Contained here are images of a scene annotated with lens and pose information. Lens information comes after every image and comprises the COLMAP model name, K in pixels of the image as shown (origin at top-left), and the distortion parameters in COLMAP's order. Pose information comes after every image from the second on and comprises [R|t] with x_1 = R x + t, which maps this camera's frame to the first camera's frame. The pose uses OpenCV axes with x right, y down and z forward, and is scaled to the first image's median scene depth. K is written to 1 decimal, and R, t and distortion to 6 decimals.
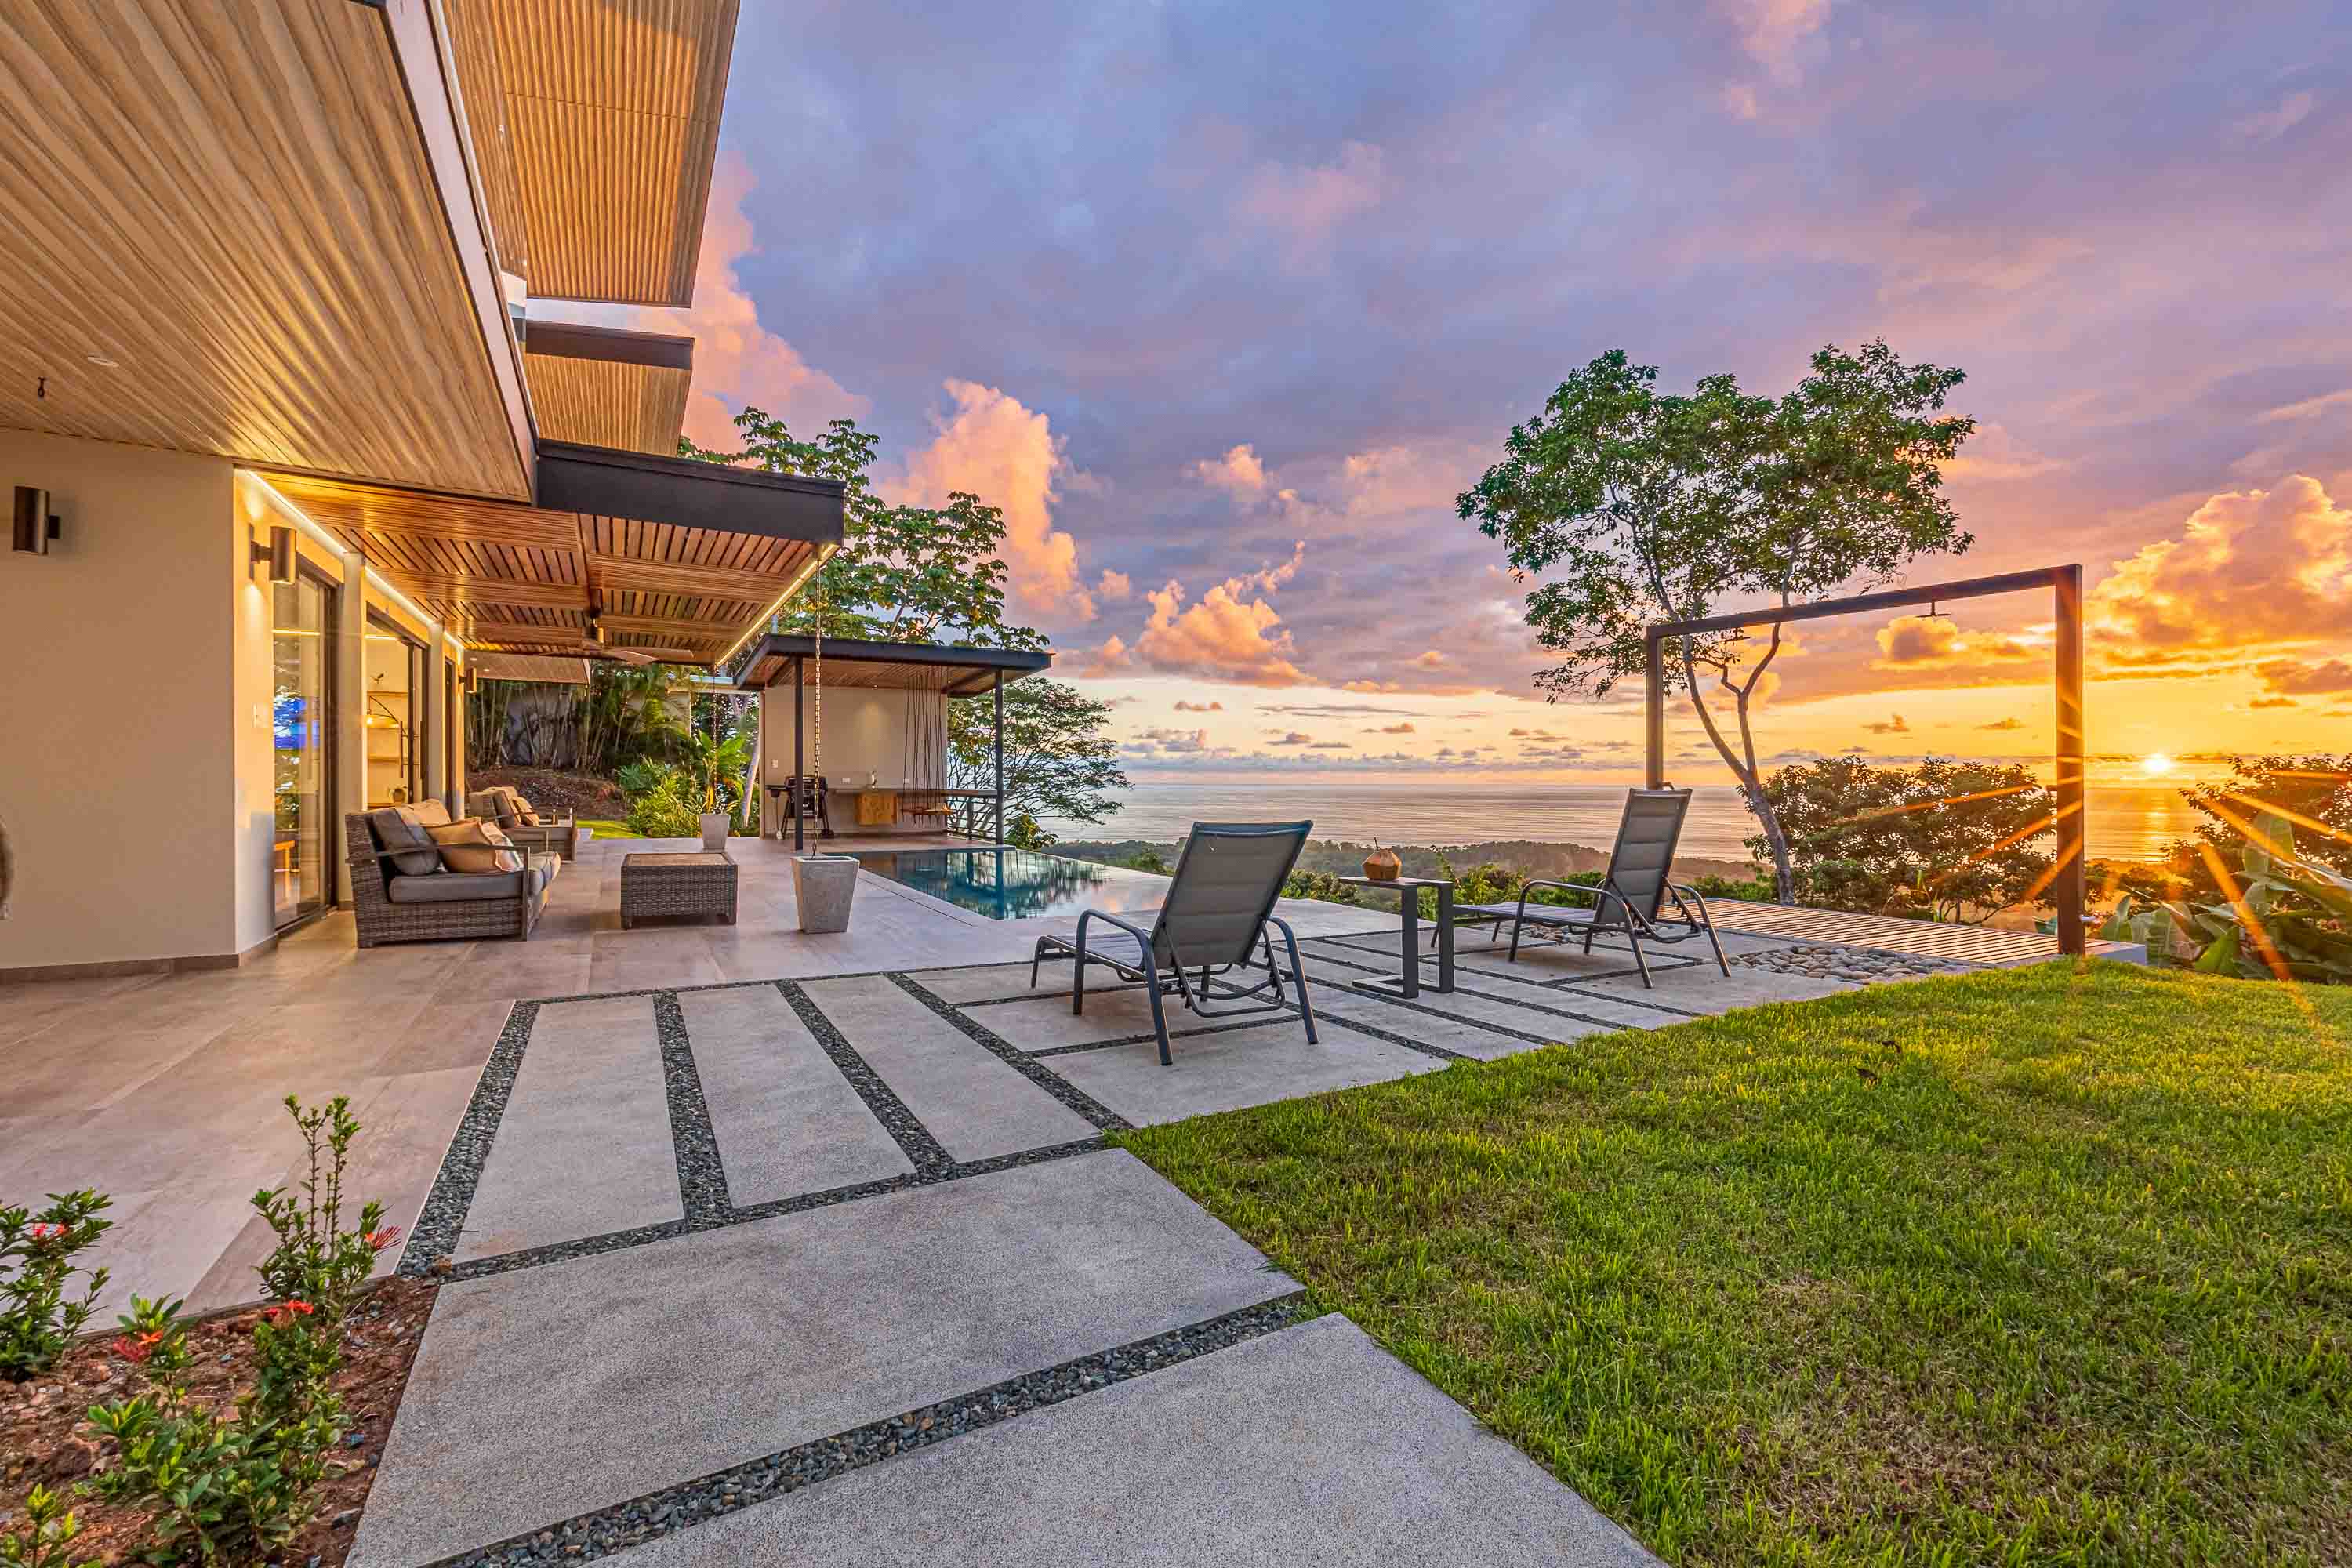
lens RADIAL K [[1025.4, 0, 1191.8], [0, 1025.4, 804.9], [0, 0, 1]] dist [-0.009799, 0.000174]
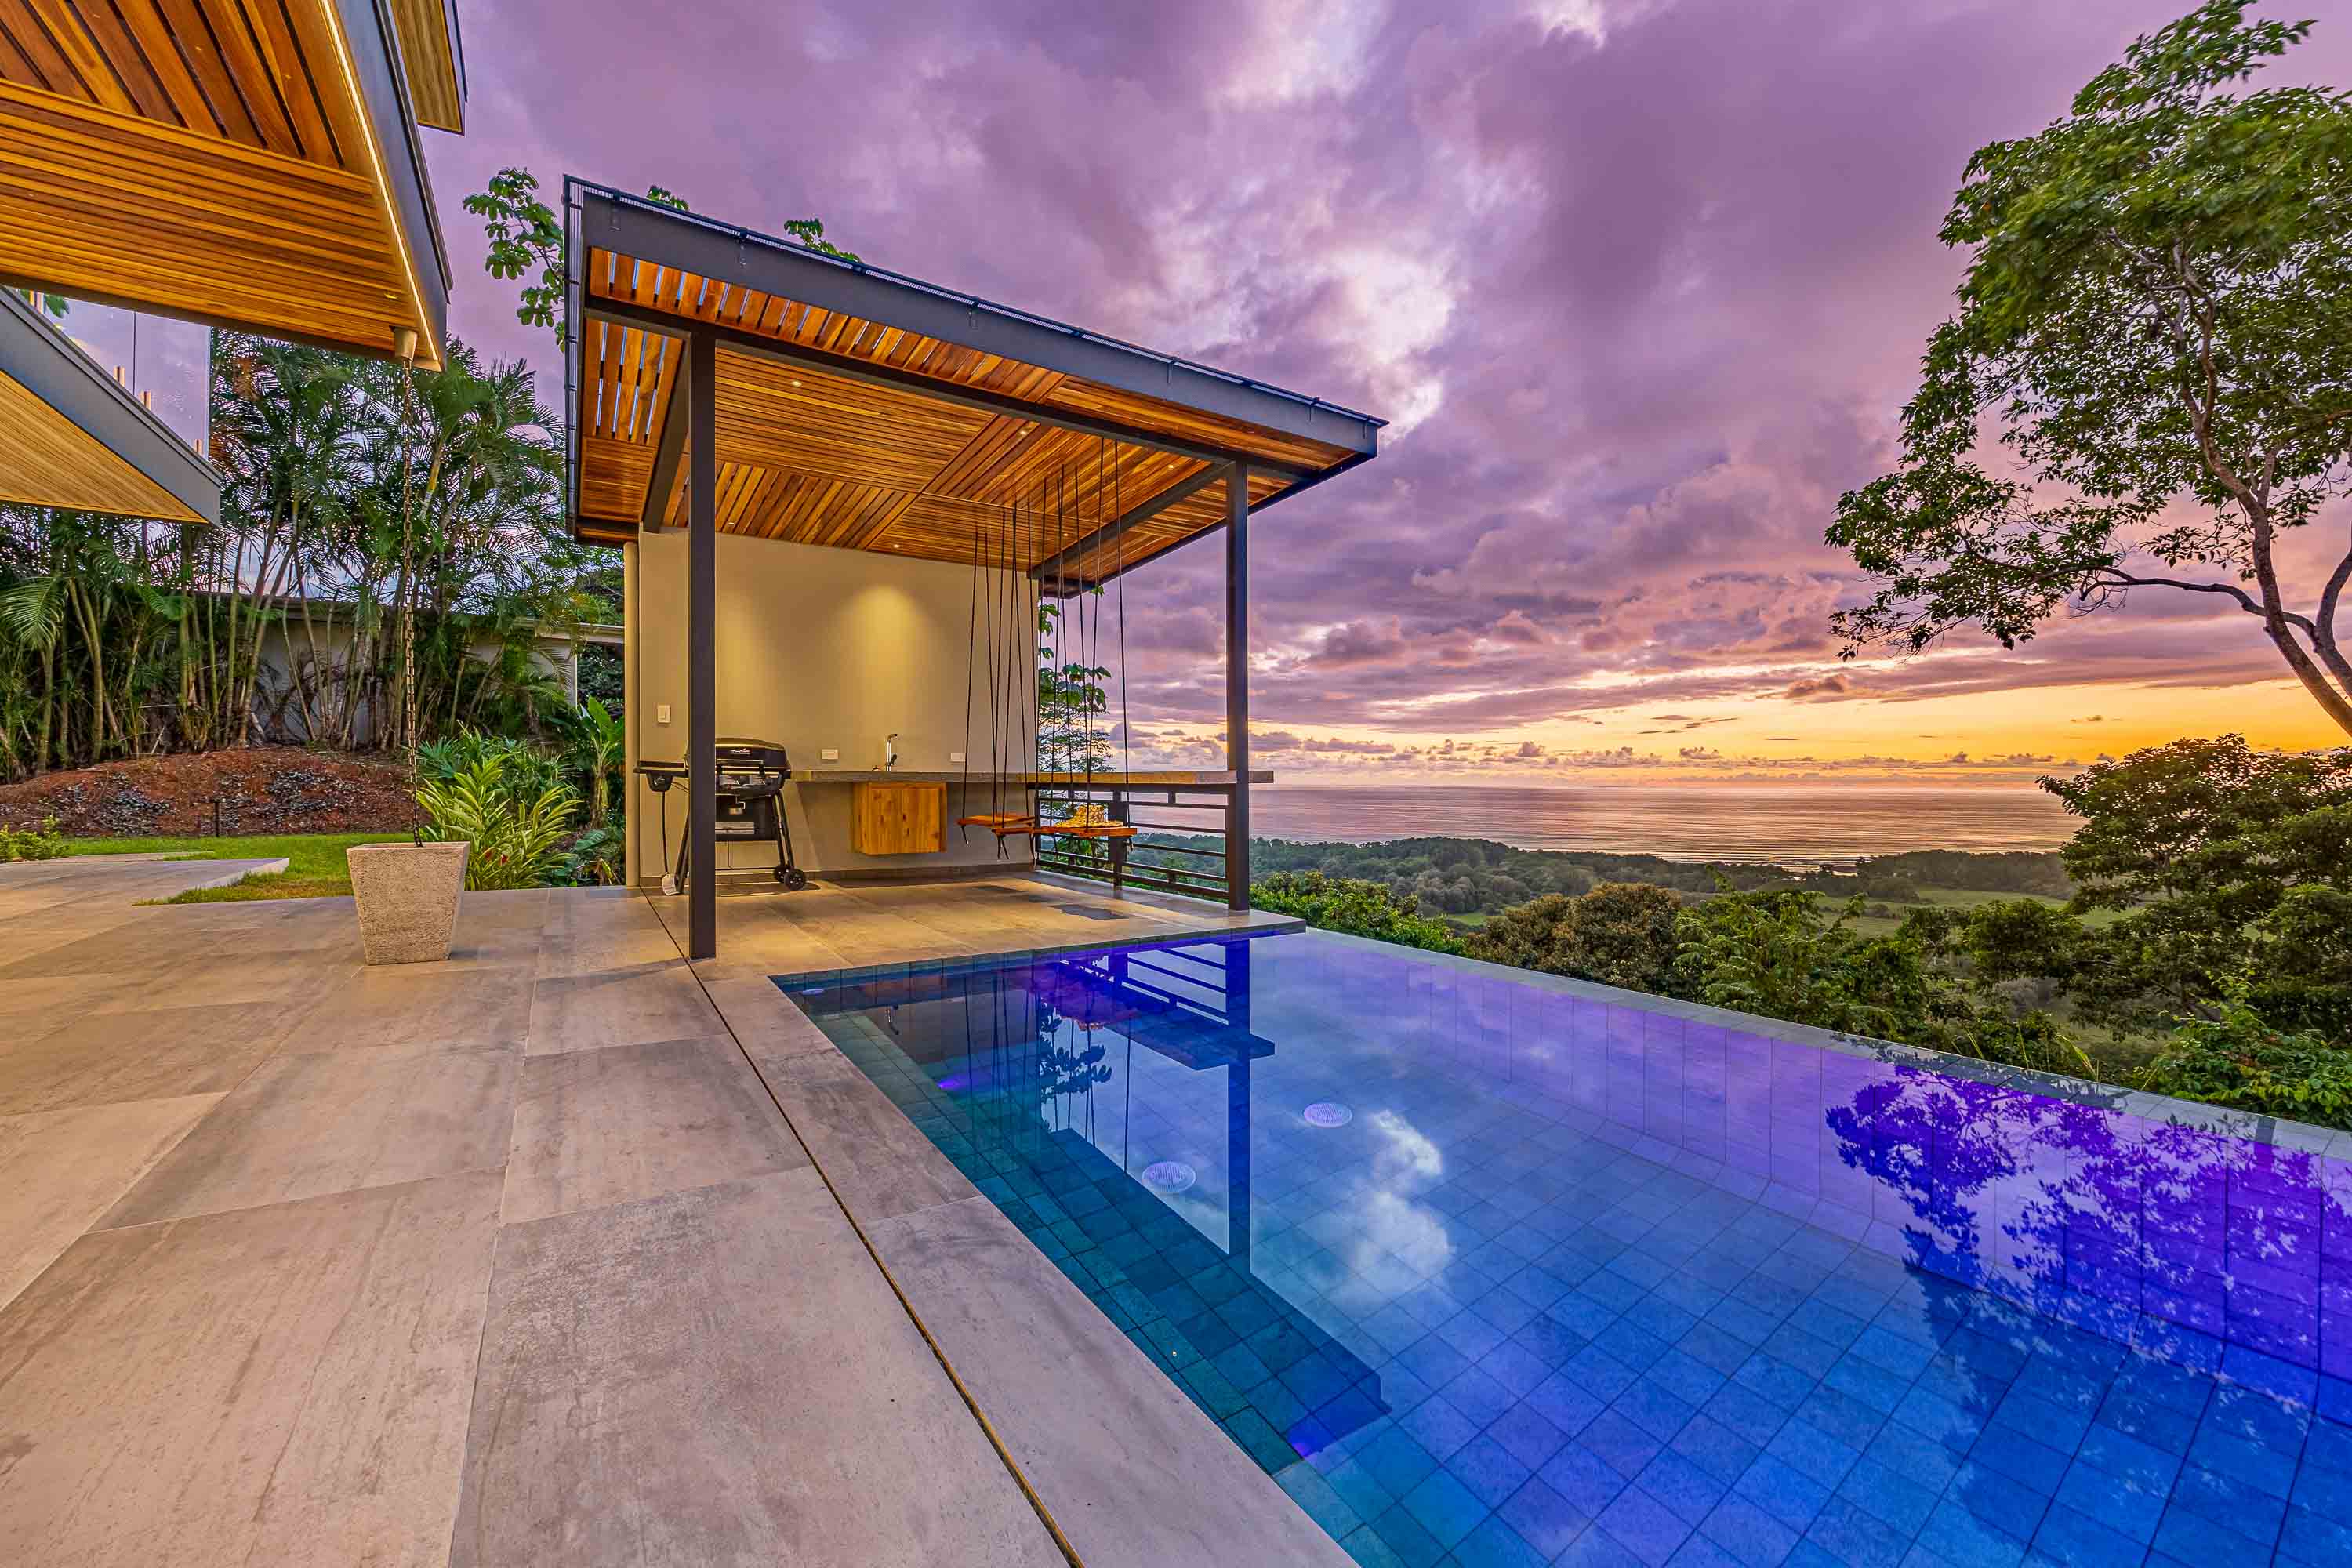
lens RADIAL K [[943.4, 0, 1193.2], [0, 943.4, 740.7], [0, 0, 1]] dist [-0.003530, -0.000534]
pose [[0.997152, 0.002831, 0.075368, -0.137363], [0.002162, 0.997812, -0.066085, -0.001473], [-0.075390, 0.066060, 0.994964, 0.374505]]
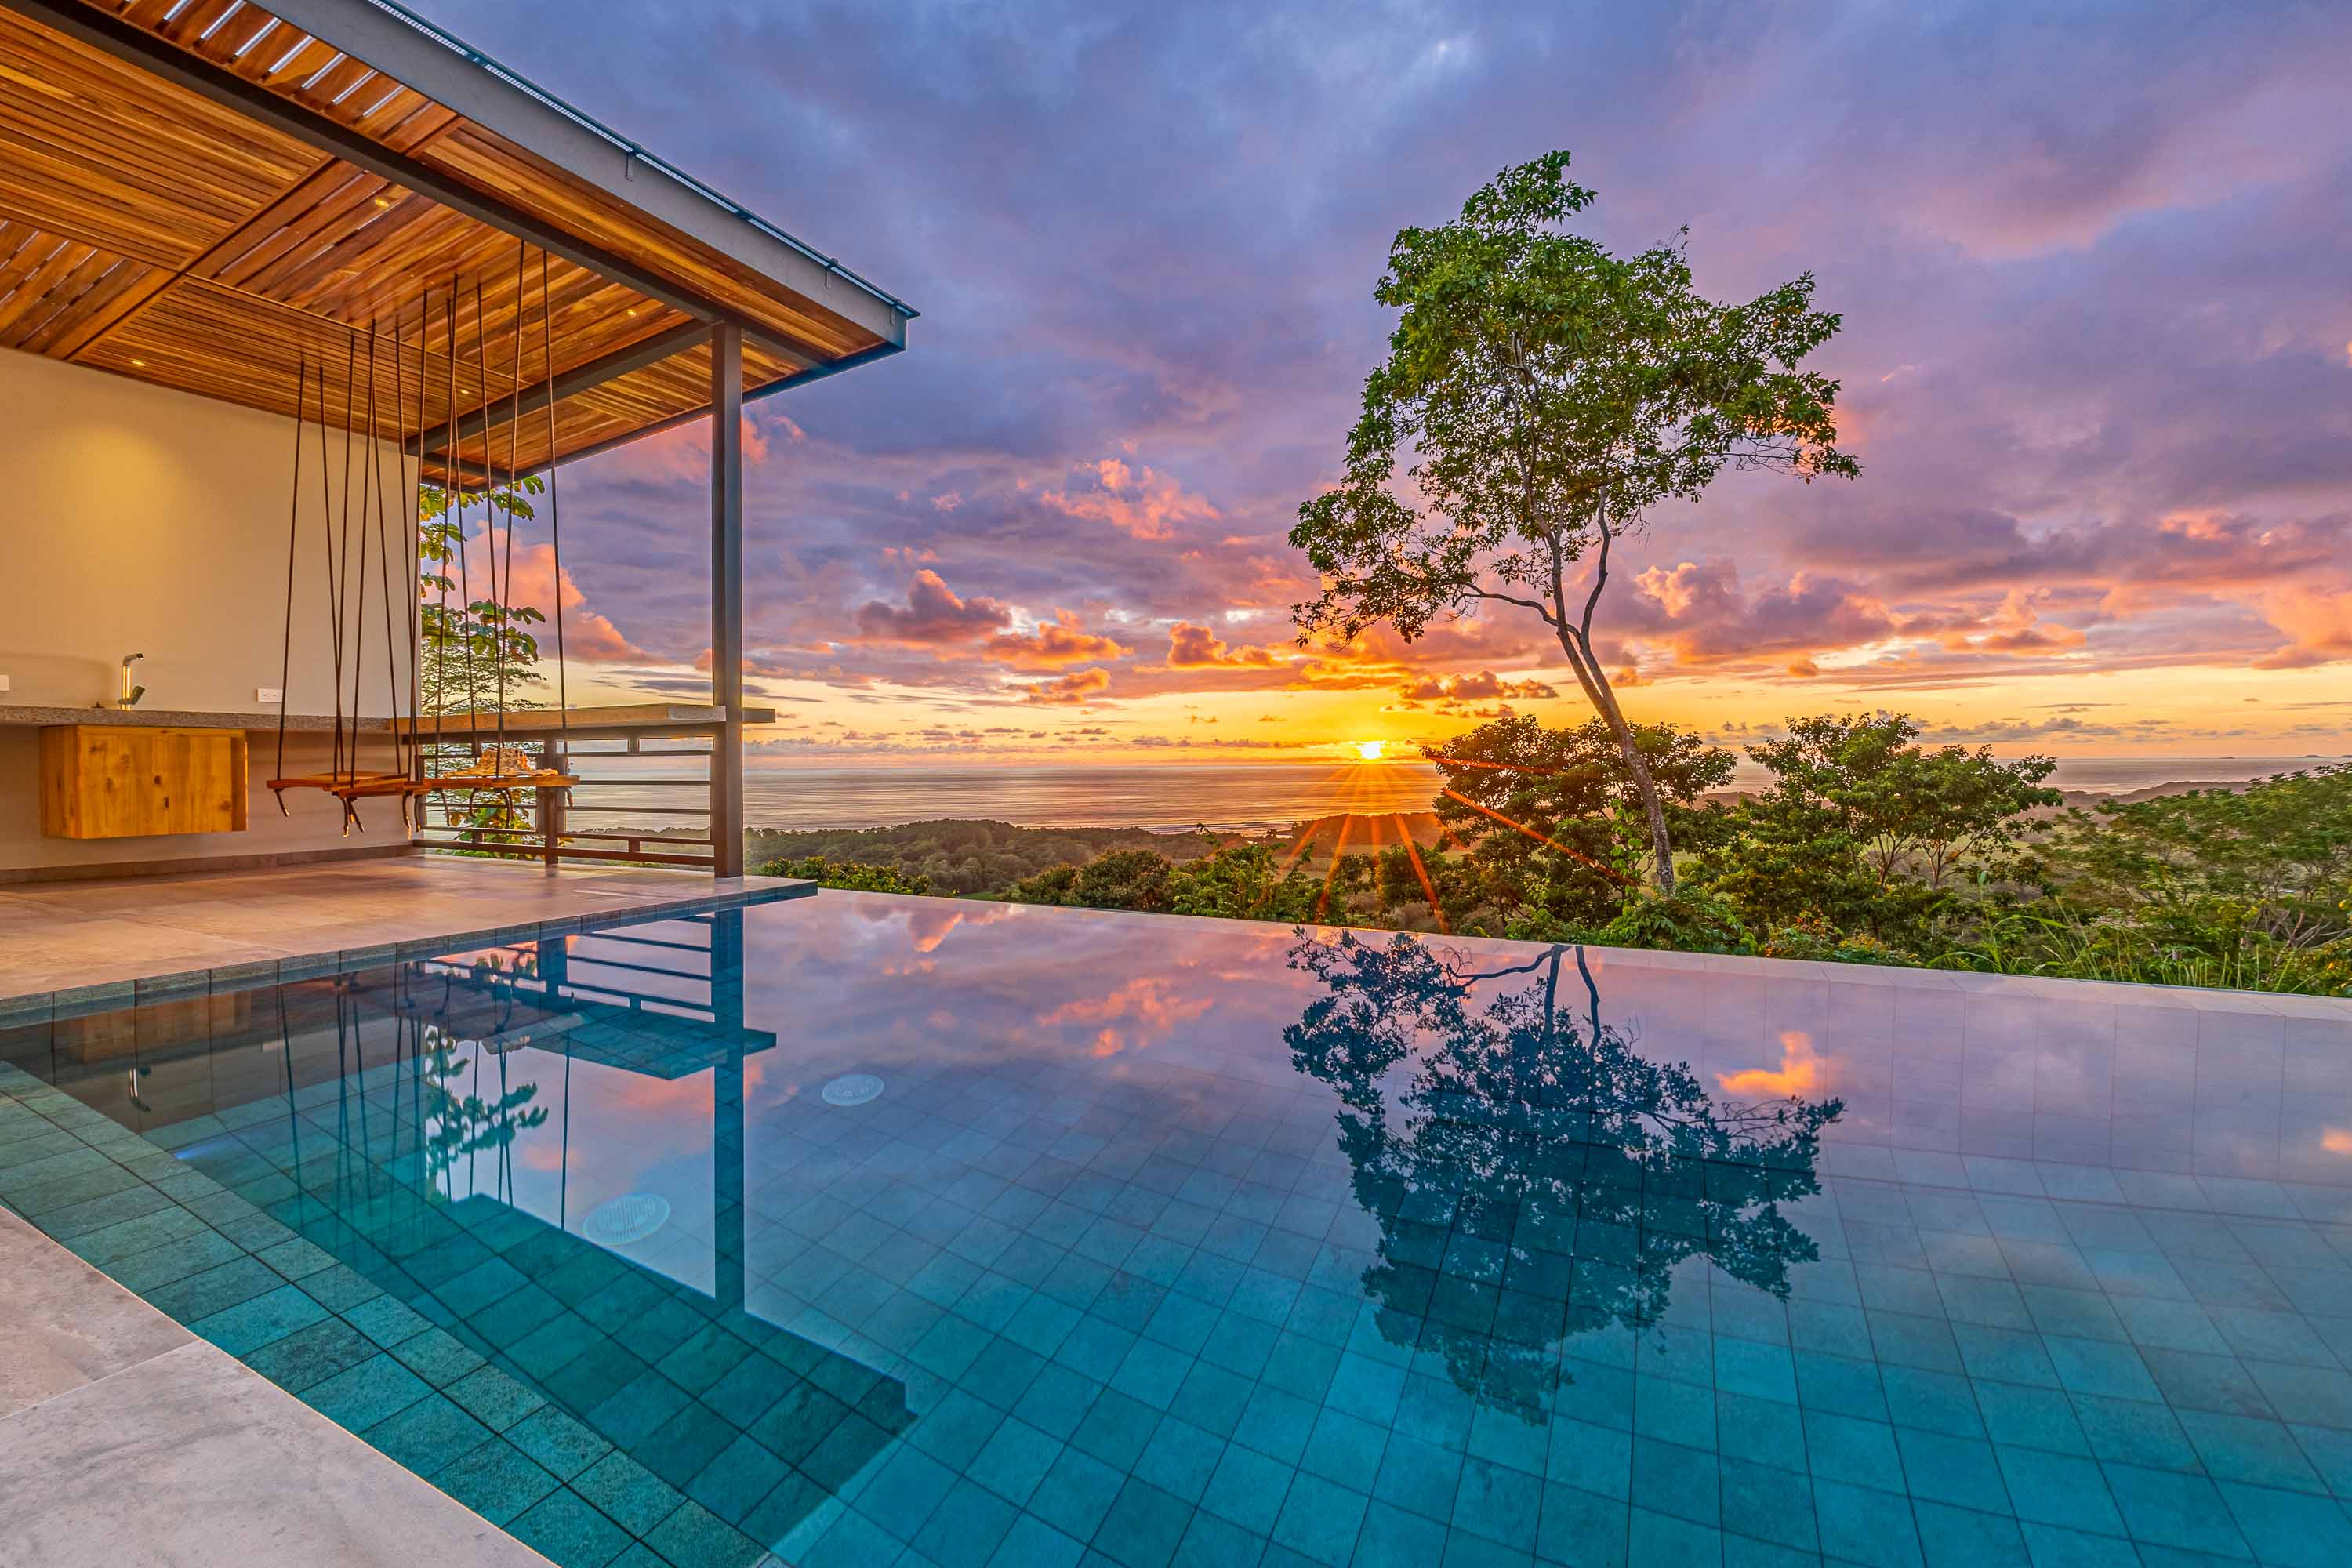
lens RADIAL K [[943.4, 0, 1202.5], [0, 943.4, 745.4], [0, 0, 1]] dist [-0.003530, -0.000534]
pose [[0.828368, -0.000126, 0.560184, -0.135917], [0.024013, 0.999089, -0.035285, 0.006349], [-0.559669, 0.042680, 0.827616, 0.395979]]
